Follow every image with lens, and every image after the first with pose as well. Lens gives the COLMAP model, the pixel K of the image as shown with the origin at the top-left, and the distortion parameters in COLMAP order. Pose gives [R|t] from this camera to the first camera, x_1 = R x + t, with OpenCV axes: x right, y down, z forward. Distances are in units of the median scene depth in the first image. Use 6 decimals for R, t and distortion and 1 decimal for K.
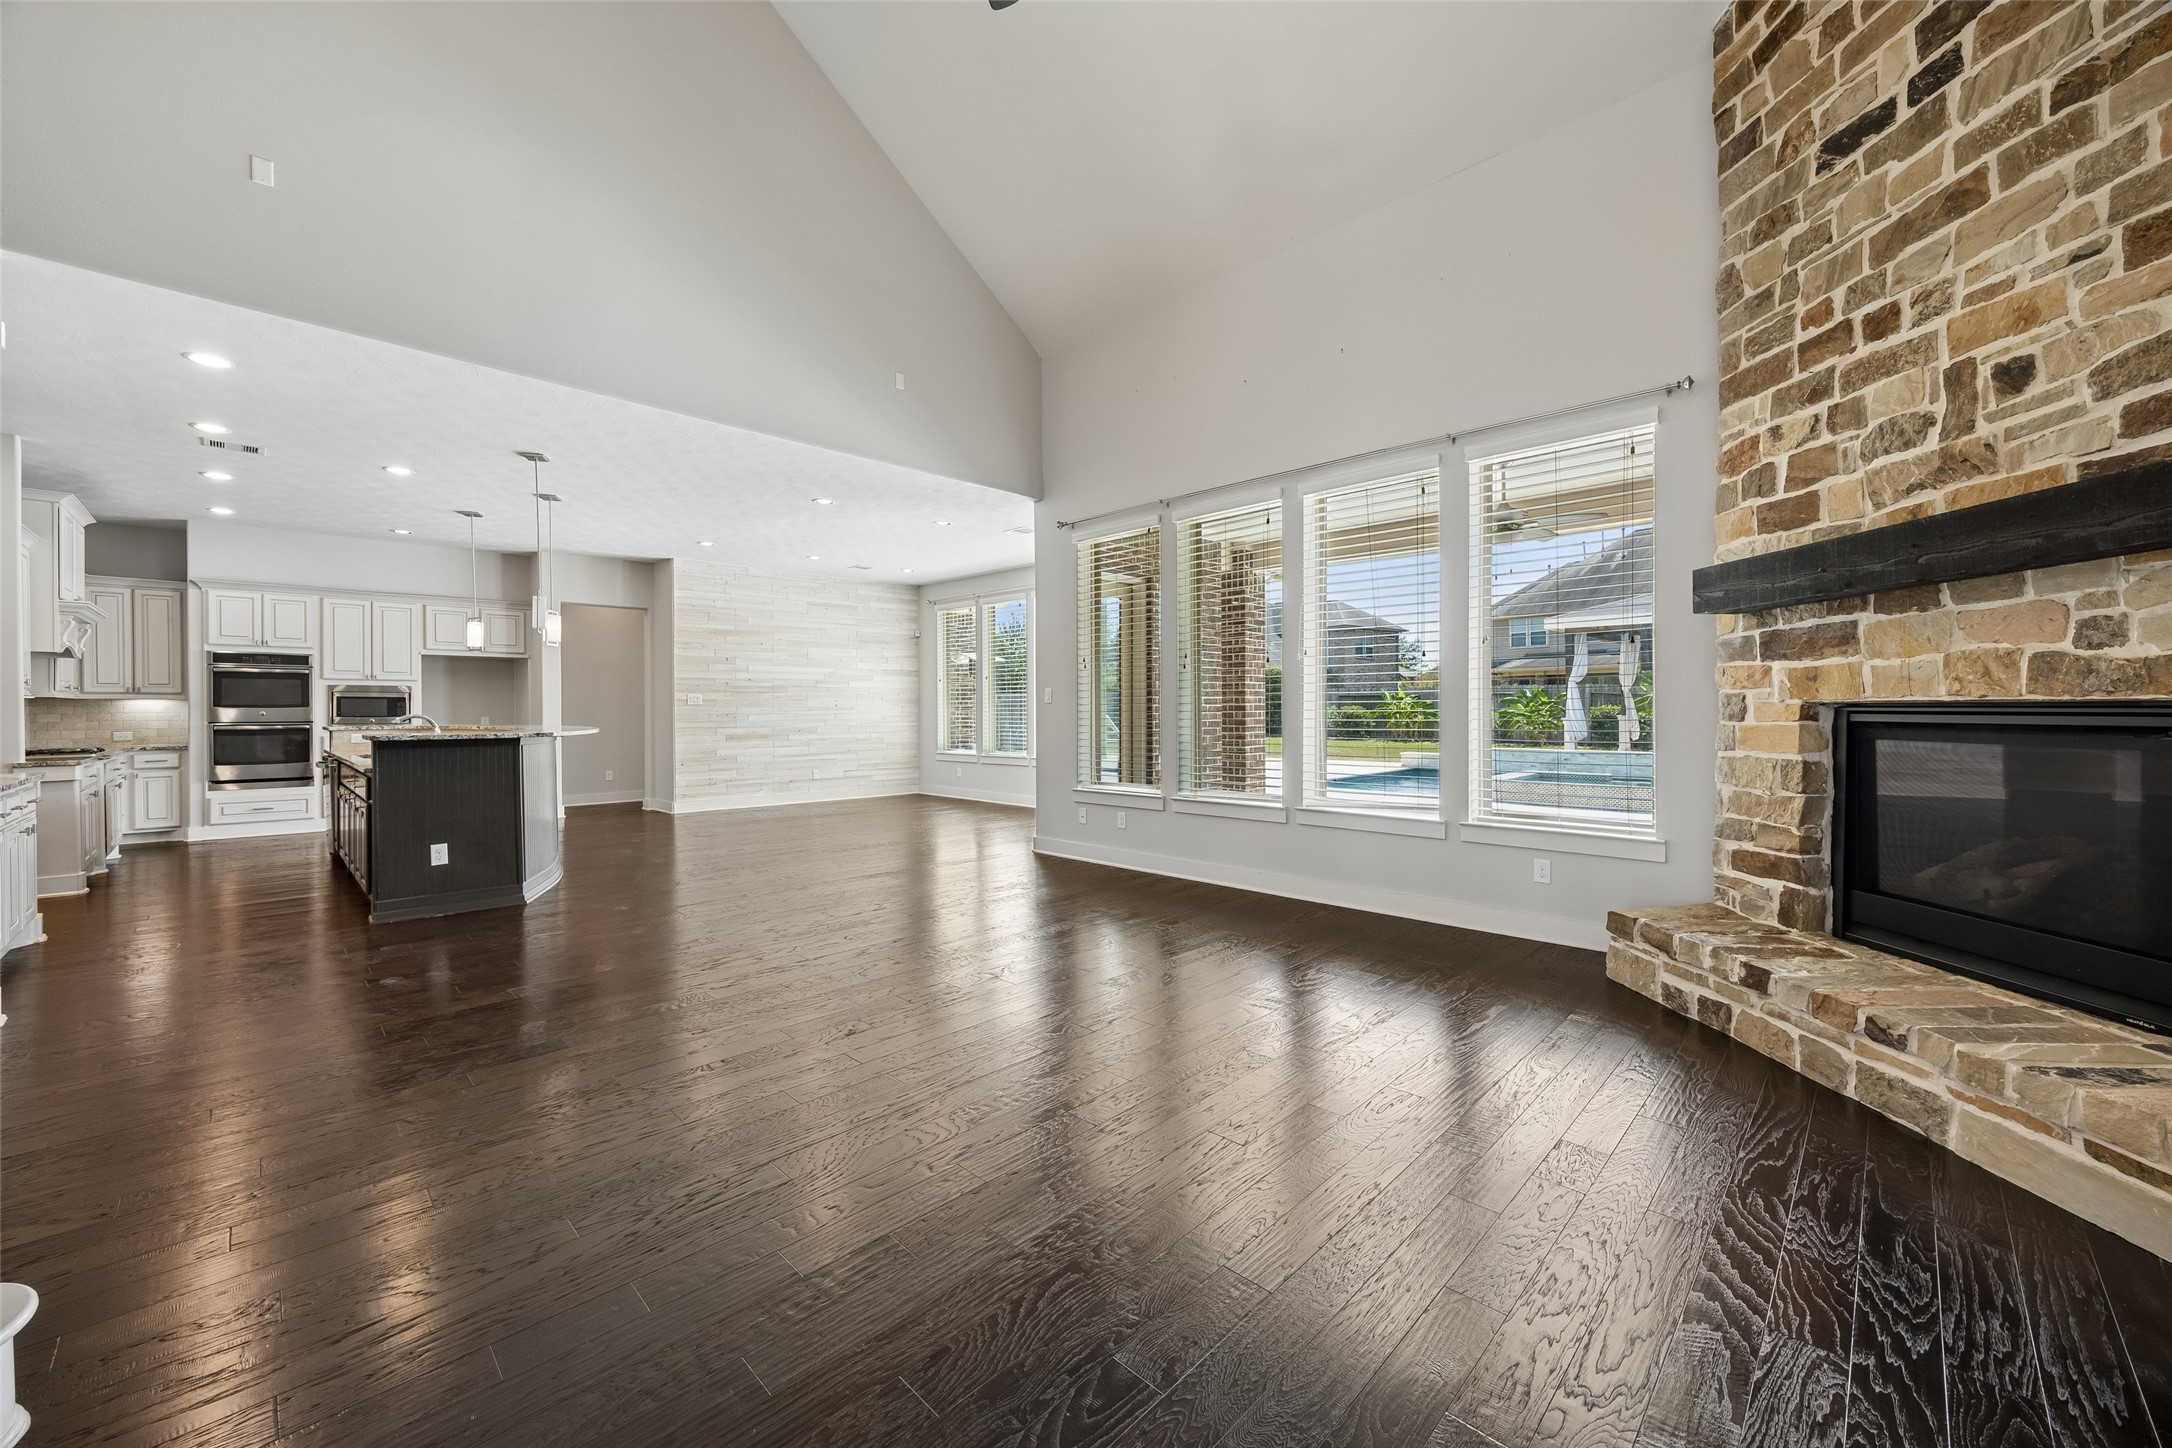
lens RADIAL K [[830.2, 0, 1081.9], [0, 830.2, 720.6], [0, 0, 1]] dist [-0.000212, -0.000342]
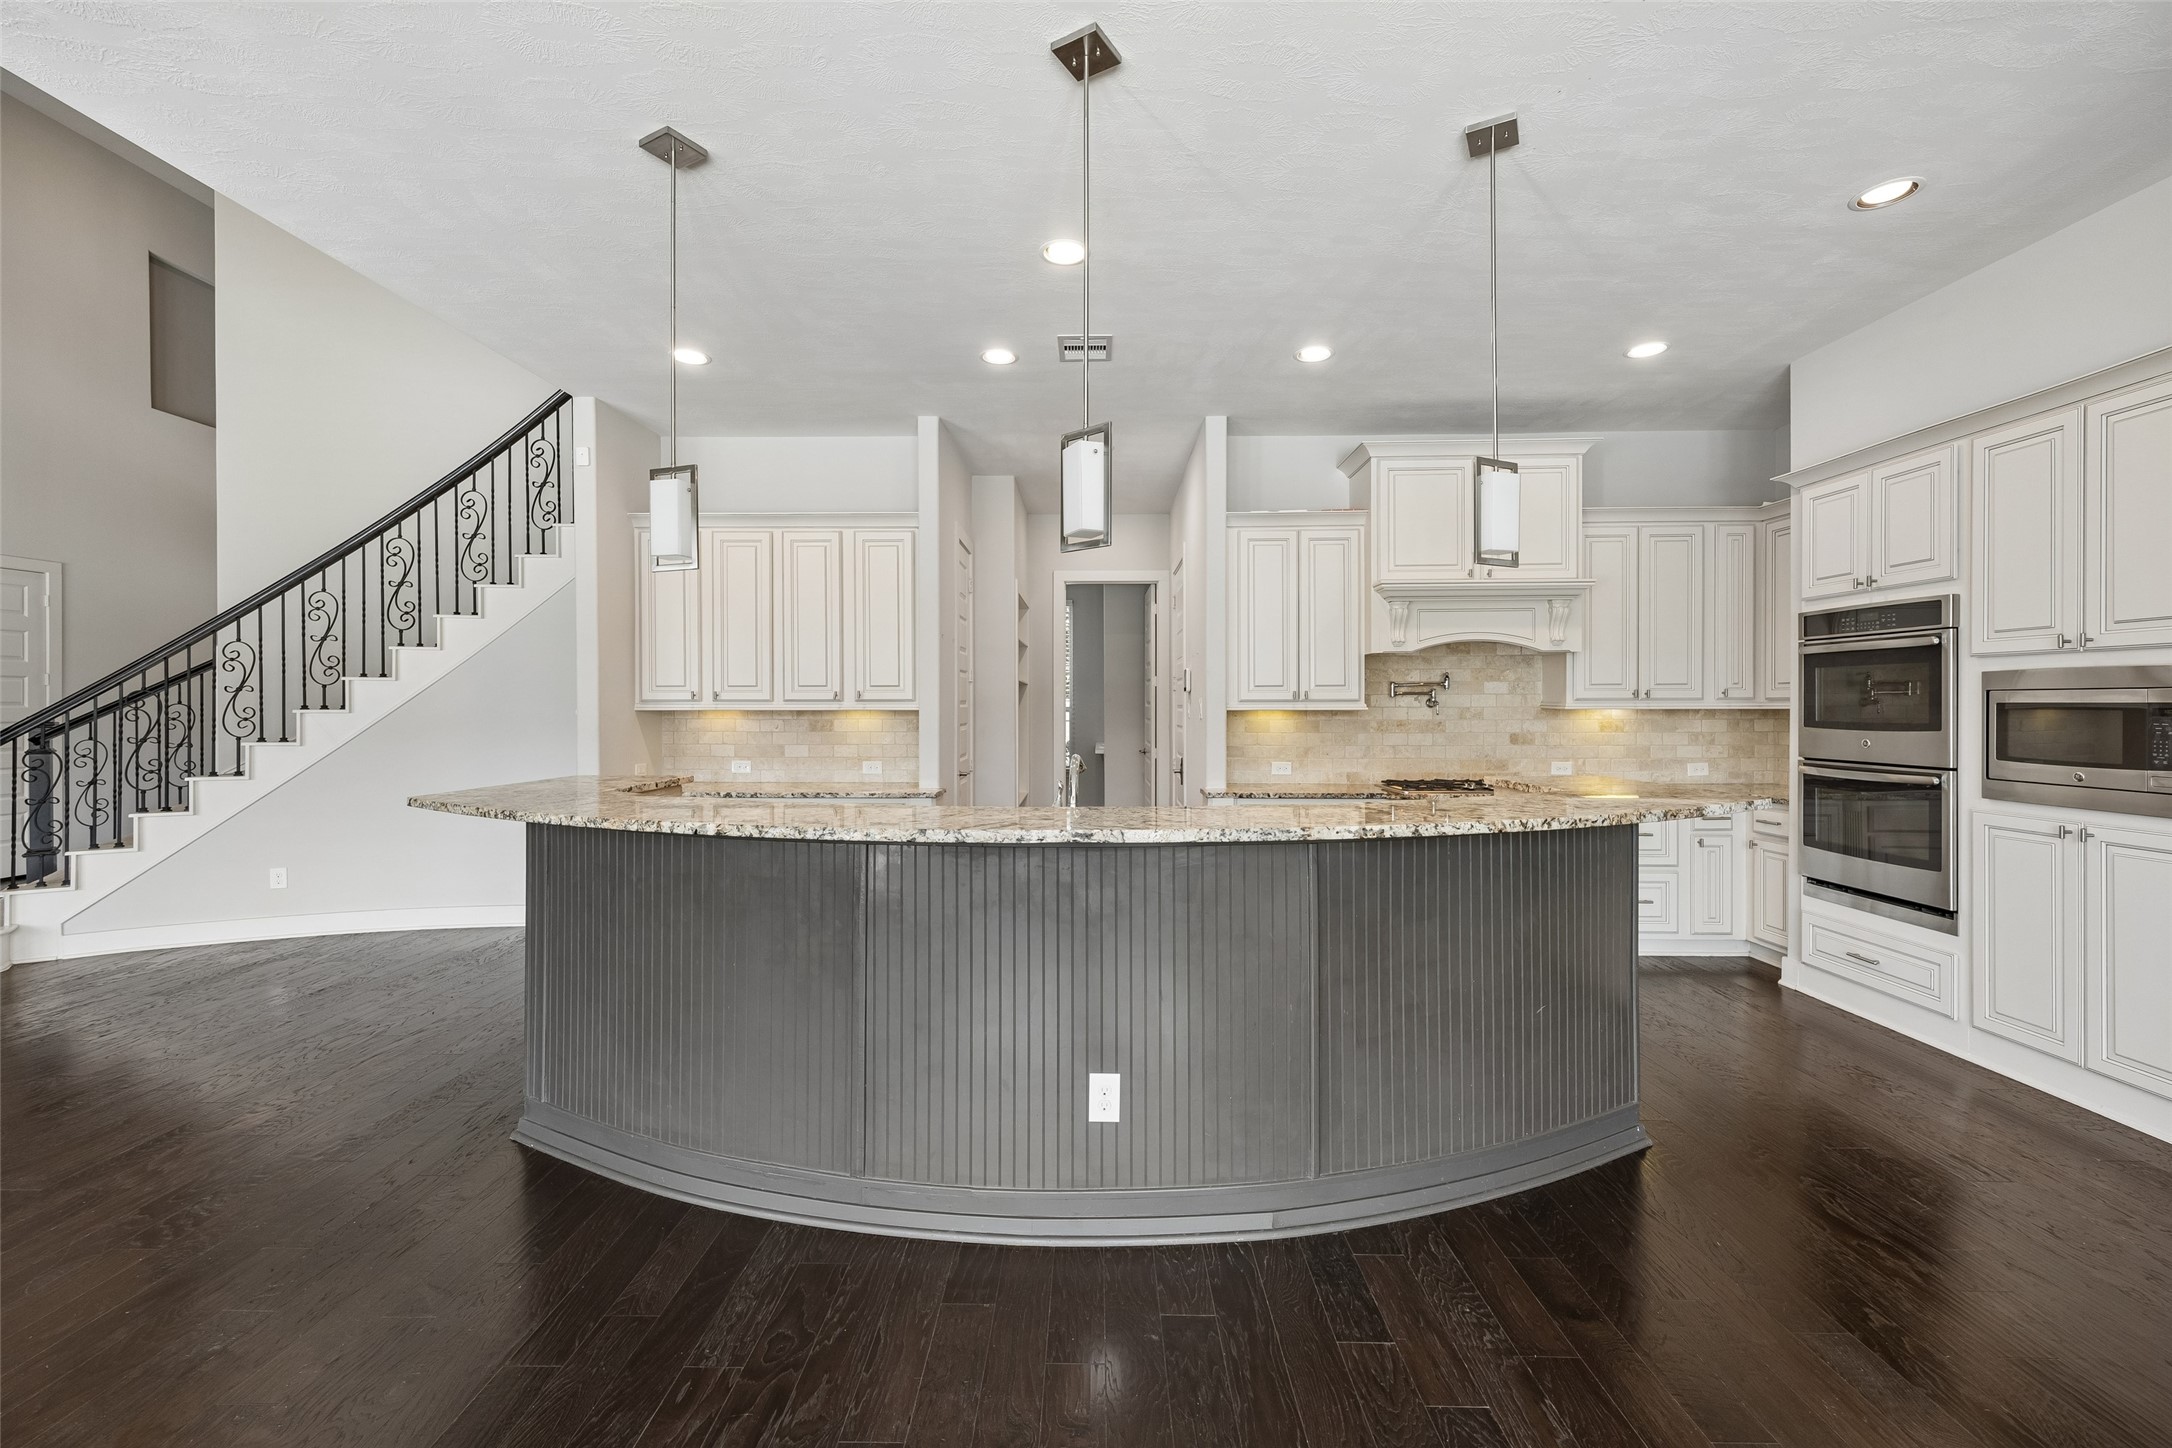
lens RADIAL K [[886.5, 0, 1075.3], [0, 886.5, 713.4], [0, 0, 1]] dist [0.009766, 0.000136]
pose [[-0.719425, 0.014519, -0.694419, -0.348047], [0.005657, 0.999871, 0.015045, -0.033232], [0.694547, 0.006895, -0.719414, 1.023292]]
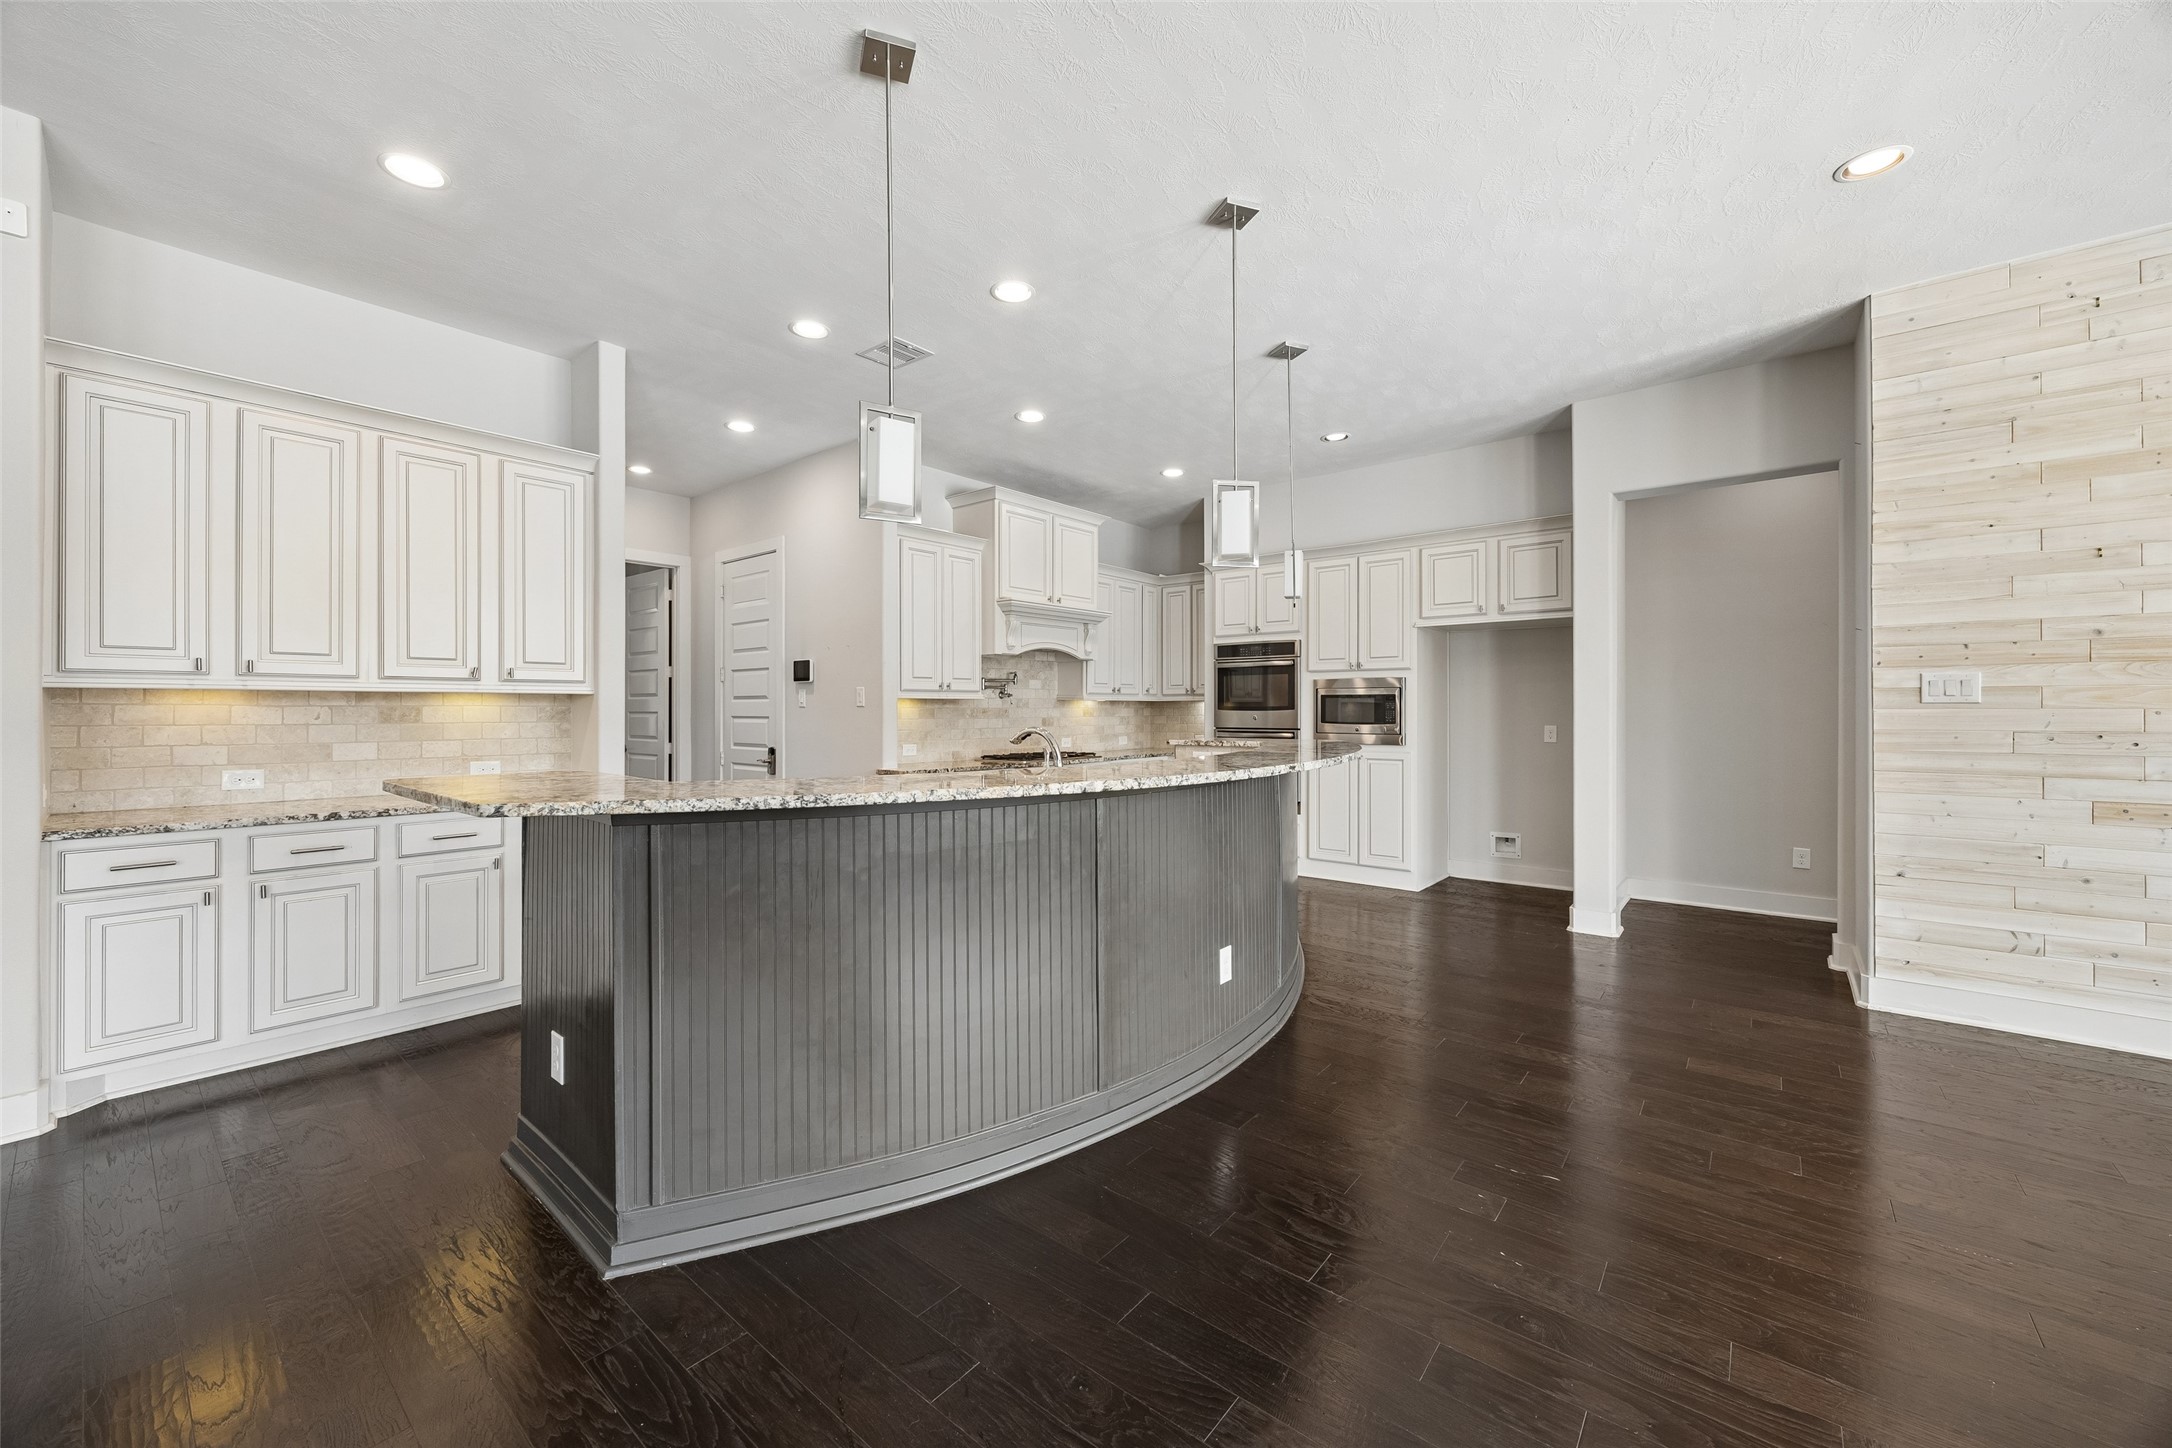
lens RADIAL K [[830.2, 0, 1086.4], [0, 830.2, 712.9], [0, 0, 1]] dist [-0.000212, -0.000342]
pose [[0.095365, 0.012805, -0.995360, -0.197781], [-0.002066, 0.999918, 0.012665, -0.022728], [0.995440, 0.000848, 0.095383, 0.742326]]
